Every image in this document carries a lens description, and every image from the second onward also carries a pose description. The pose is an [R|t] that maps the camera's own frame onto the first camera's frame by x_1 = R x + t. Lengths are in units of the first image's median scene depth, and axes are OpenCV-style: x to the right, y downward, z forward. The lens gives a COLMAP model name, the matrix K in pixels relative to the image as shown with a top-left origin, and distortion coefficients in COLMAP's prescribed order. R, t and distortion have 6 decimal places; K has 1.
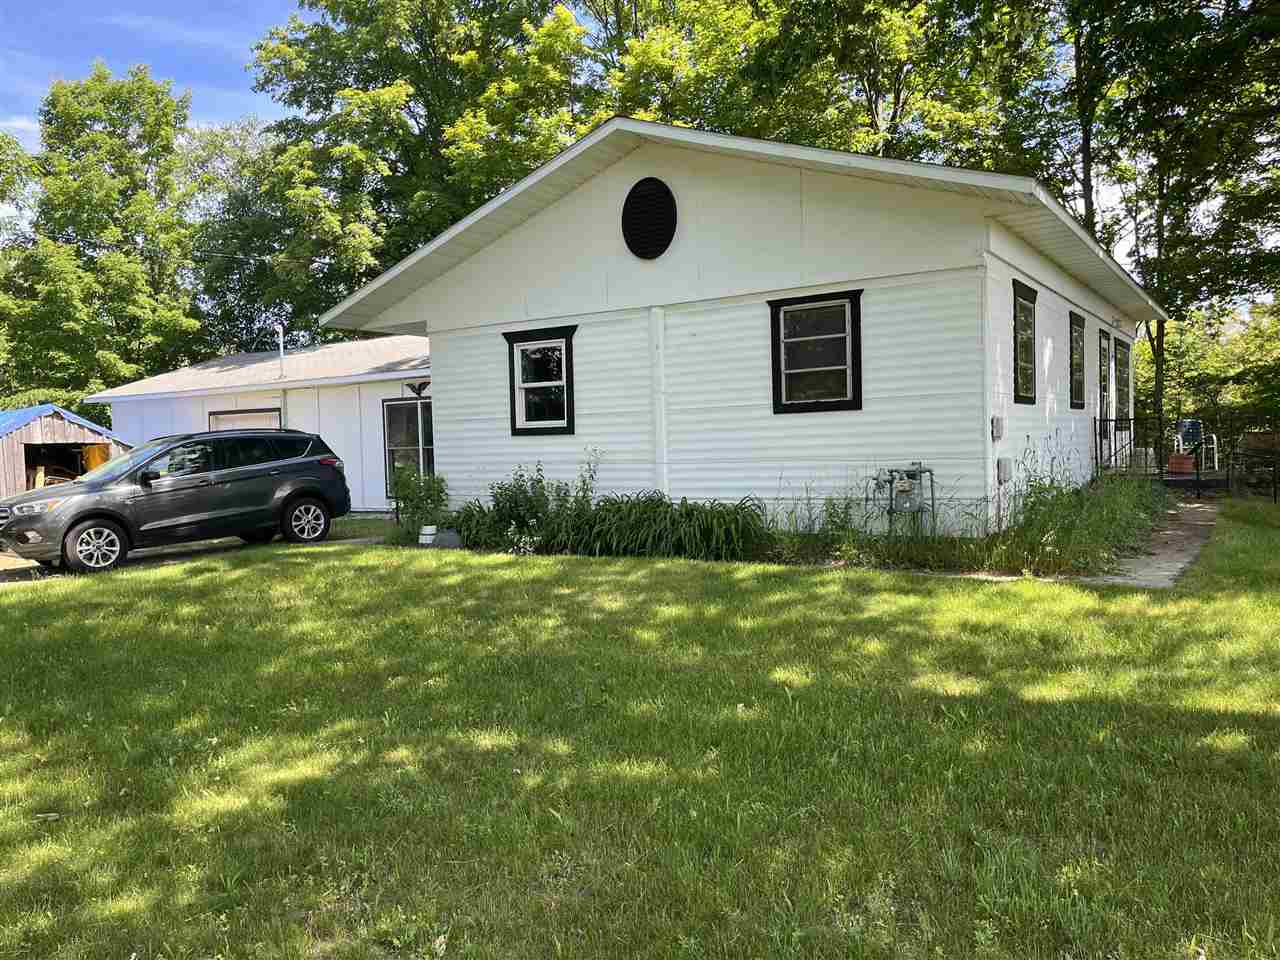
lens RADIAL K [[964.1, 0, 640.0], [0, 964.1, 480.0], [0, 0, 1]] dist [0.075952, -0.096436]
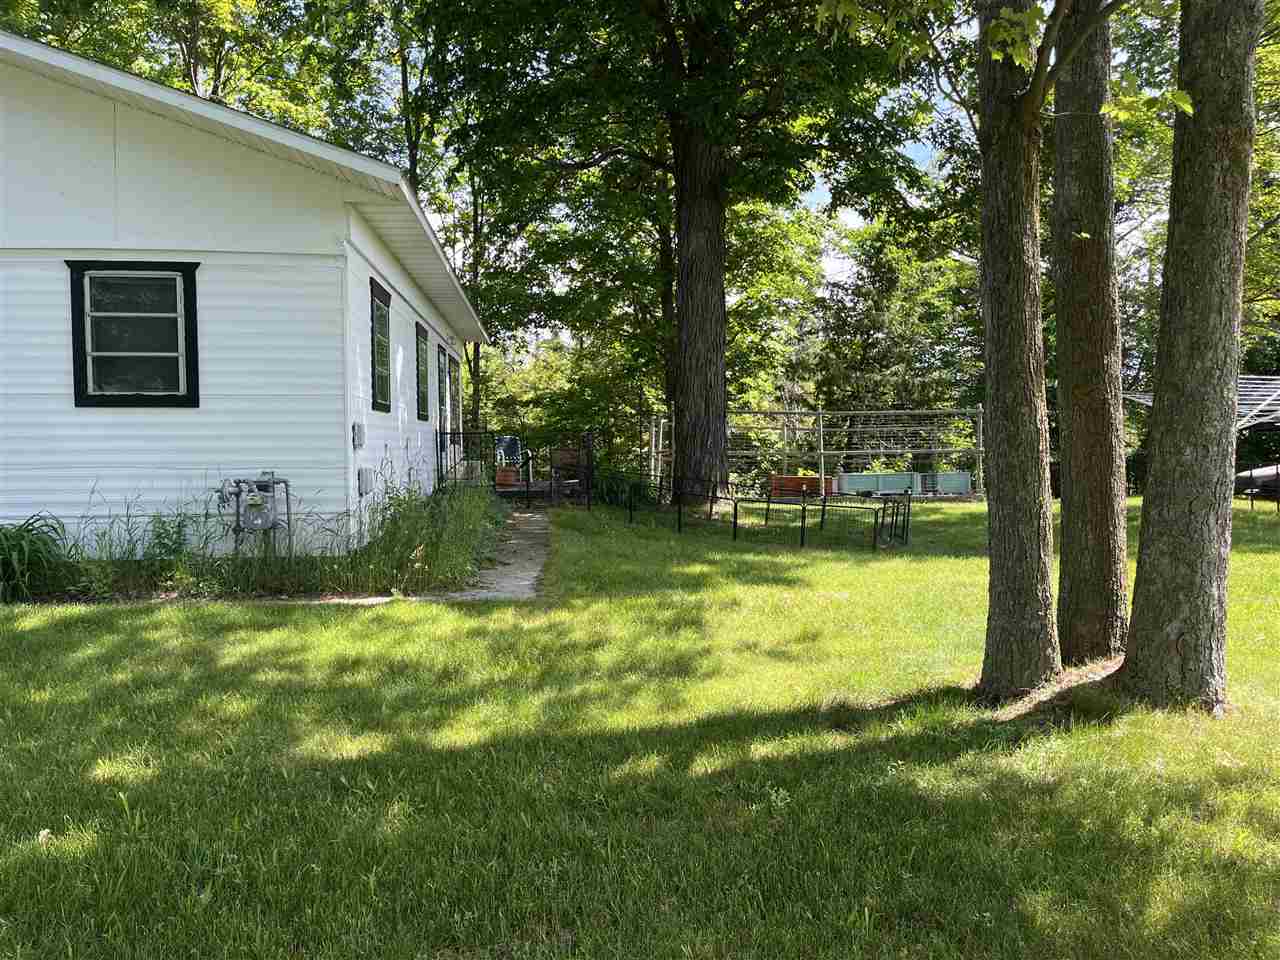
lens RADIAL K [[964.1, 0, 640.0], [0, 964.1, 480.0], [0, 0, 1]] dist [0.075952, -0.096436]
pose [[0.779482, 0.006216, 0.626394, 0.000677], [0.001022, 0.999937, -0.011195, -0.000680], [-0.626424, 0.009366, 0.779426, 0.119941]]
